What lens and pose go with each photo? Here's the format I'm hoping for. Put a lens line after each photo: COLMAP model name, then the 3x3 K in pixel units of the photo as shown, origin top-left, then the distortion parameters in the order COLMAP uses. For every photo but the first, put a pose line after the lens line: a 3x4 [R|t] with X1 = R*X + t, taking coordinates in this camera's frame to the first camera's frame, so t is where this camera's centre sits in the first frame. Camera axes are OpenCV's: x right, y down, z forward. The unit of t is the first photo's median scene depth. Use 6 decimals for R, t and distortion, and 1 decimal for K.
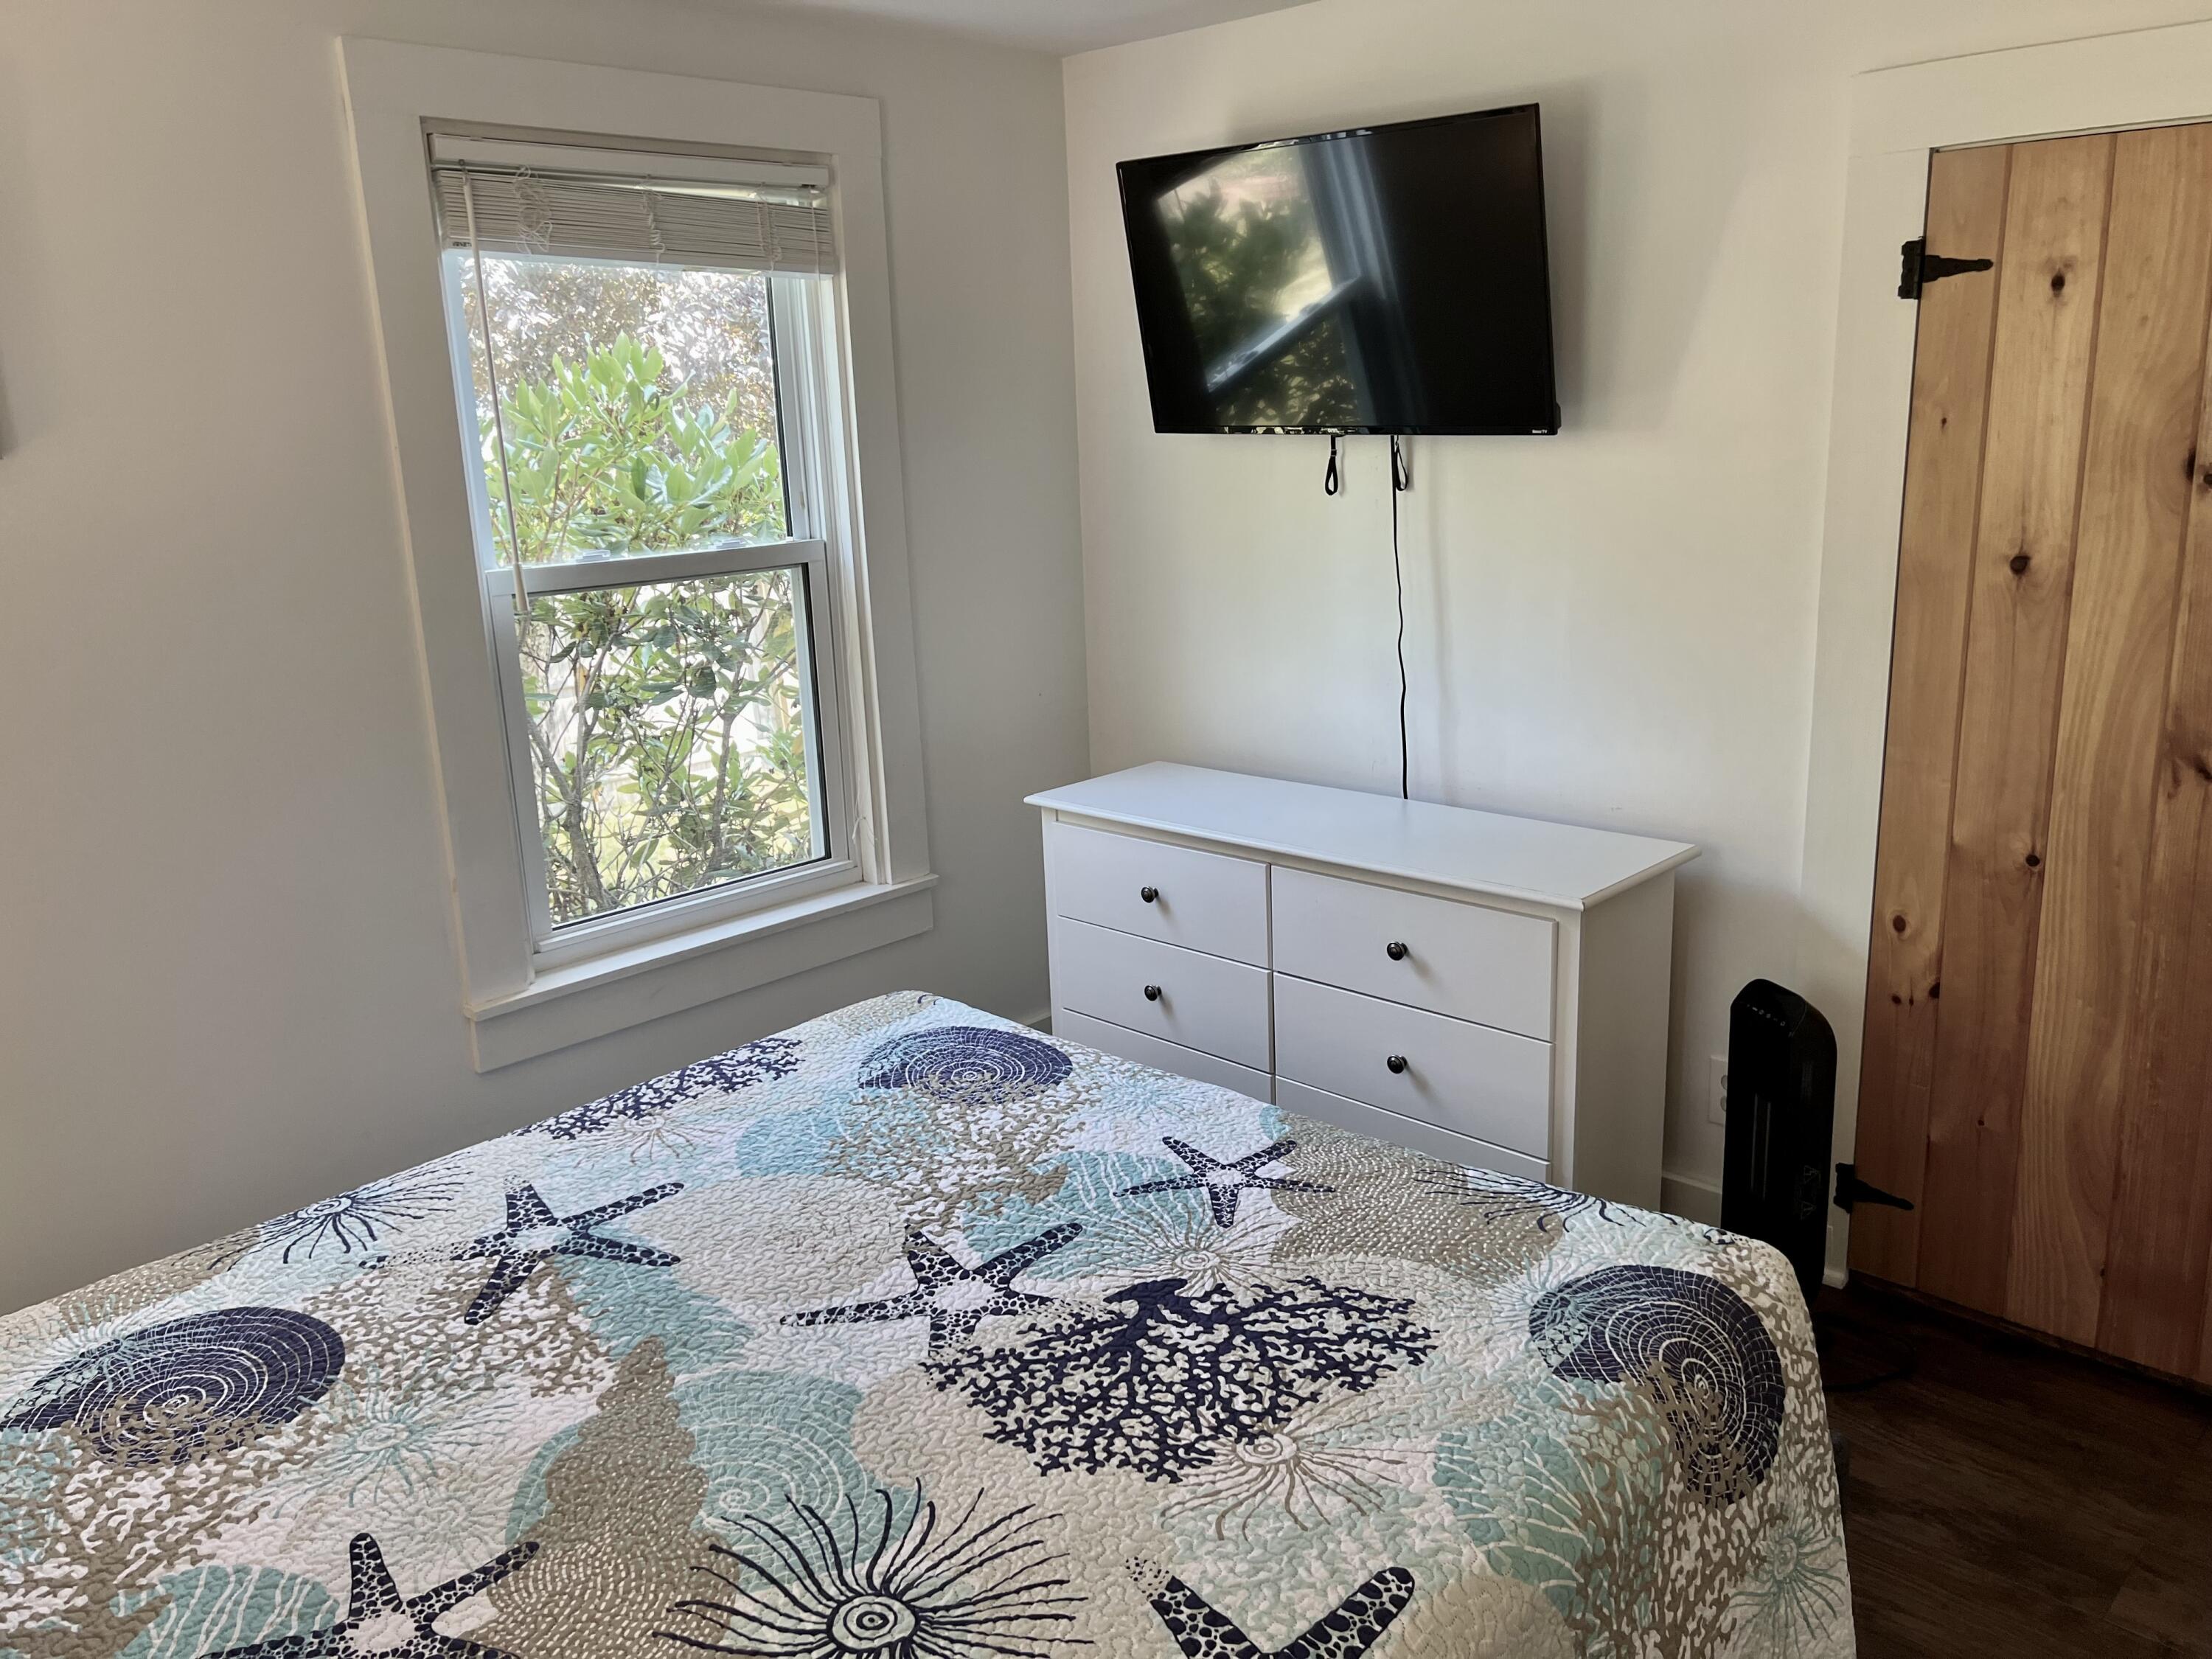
lens RADIAL K [[1661.8, 0, 1101.7], [0, 1661.8, 835.6], [0, 0, 1]] dist [0.037416, -0.038465]
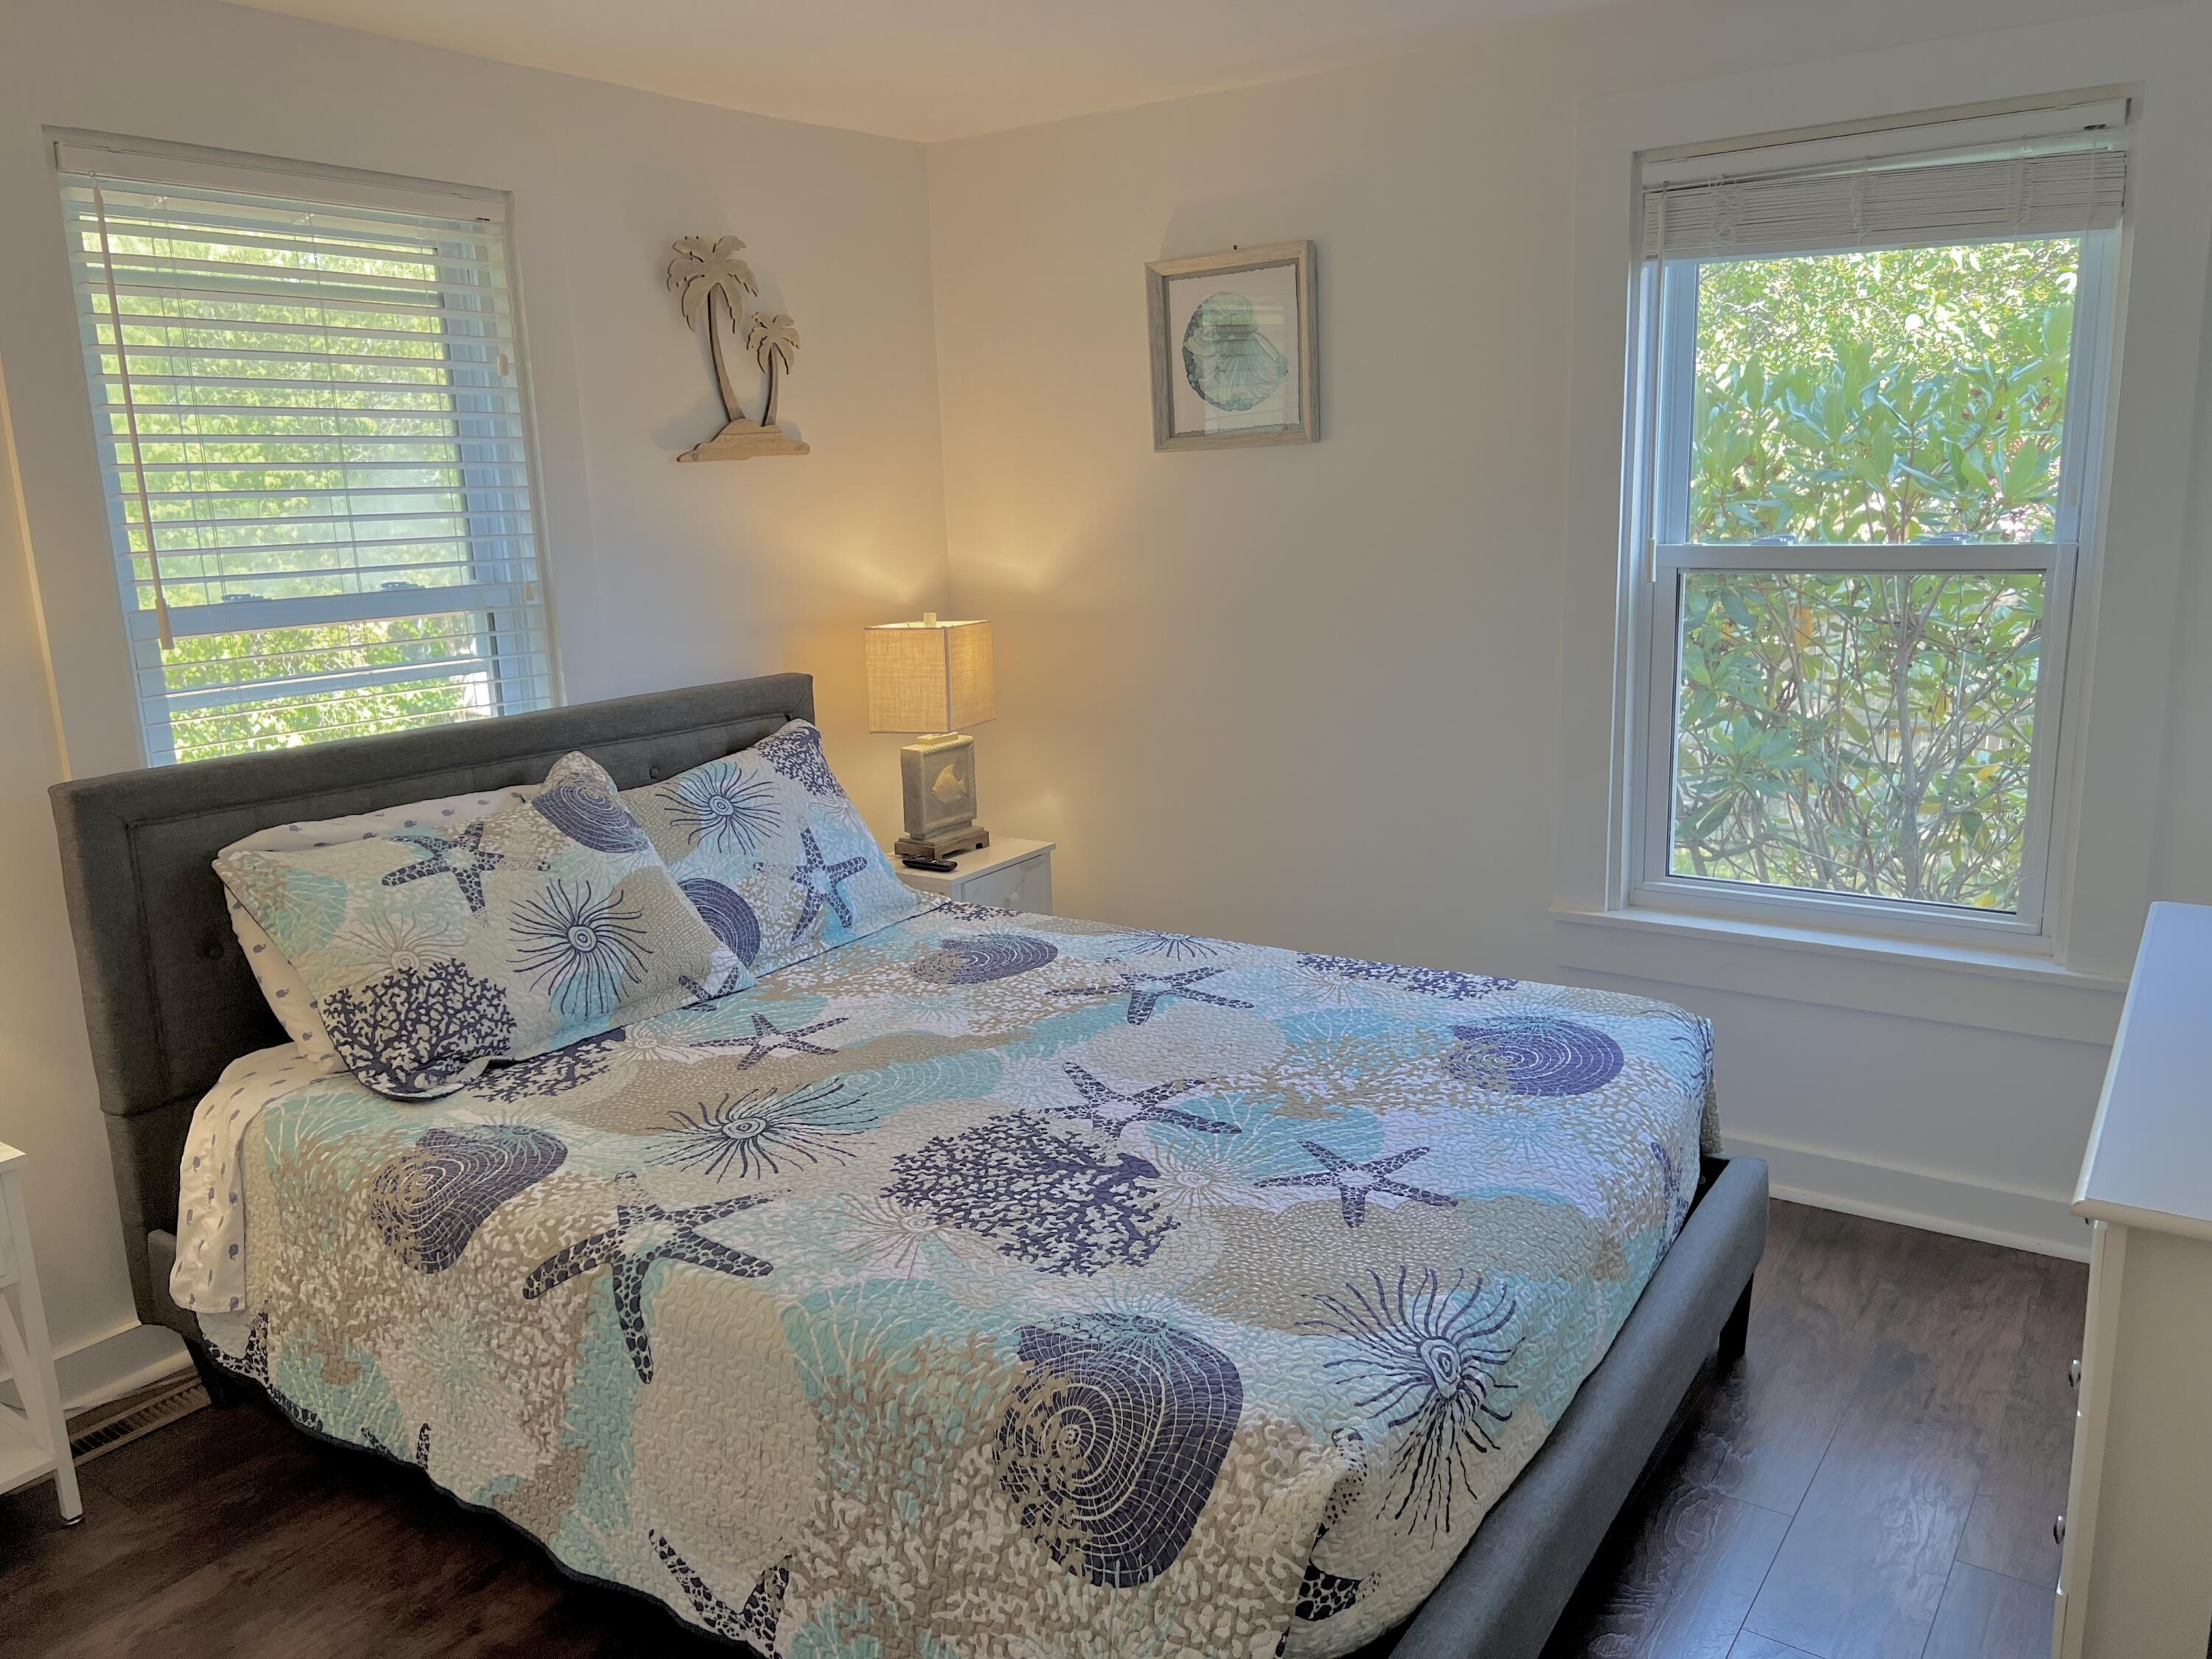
lens RADIAL K [[1682.2, 0, 1096.7], [0, 1682.2, 843.1], [0, 0, 1]] dist [0.054409, -0.057766]
pose [[0.157624, 0.255251, -0.953940, 1.072289], [-0.223679, 0.950137, 0.217274, -0.195086], [0.961833, 0.179129, 0.206859, 0.651255]]
